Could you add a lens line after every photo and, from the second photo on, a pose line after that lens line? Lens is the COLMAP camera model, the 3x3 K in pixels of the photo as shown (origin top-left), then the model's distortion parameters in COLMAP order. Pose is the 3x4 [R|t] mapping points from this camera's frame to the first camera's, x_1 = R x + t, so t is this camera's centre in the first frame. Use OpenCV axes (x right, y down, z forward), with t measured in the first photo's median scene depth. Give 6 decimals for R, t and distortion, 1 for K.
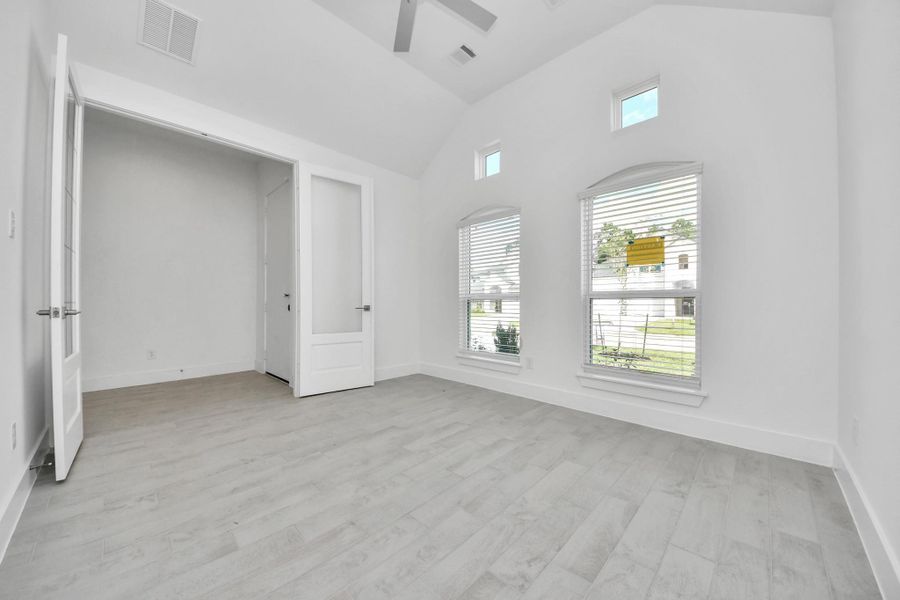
lens RADIAL K [[330.4, 0, 450.0], [0, 330.4, 300.0], [0, 0, 1]] dist [0.000718, -0.007147]
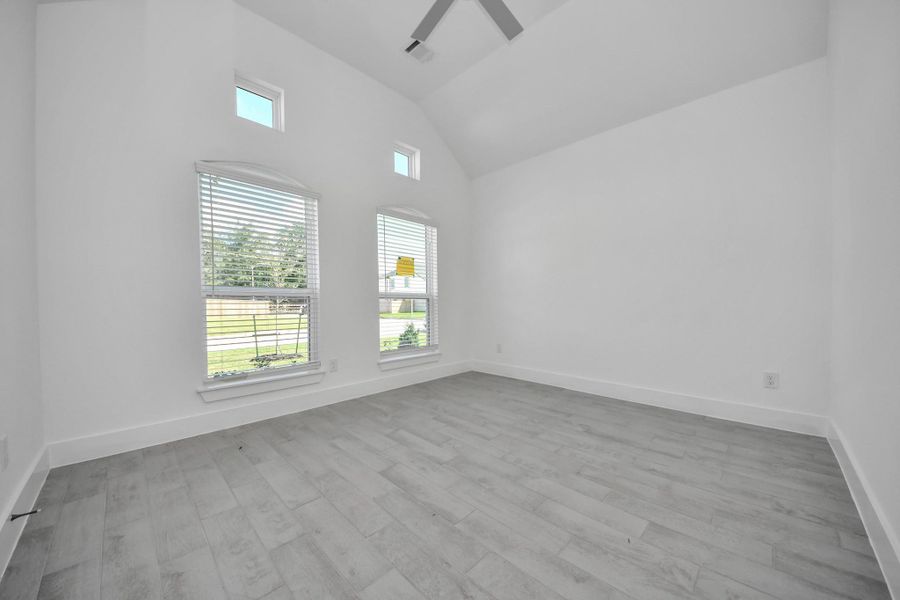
lens RADIAL K [[327.3, 0, 445.1], [0, 327.3, 304.5], [0, 0, 1]] dist [0.016462, -0.000089]
pose [[0.004295, -0.016793, 0.999850, -0.997669], [-0.002425, 0.999856, 0.016804, -0.004393], [-0.999988, -0.002497, 0.004253, 0.957081]]
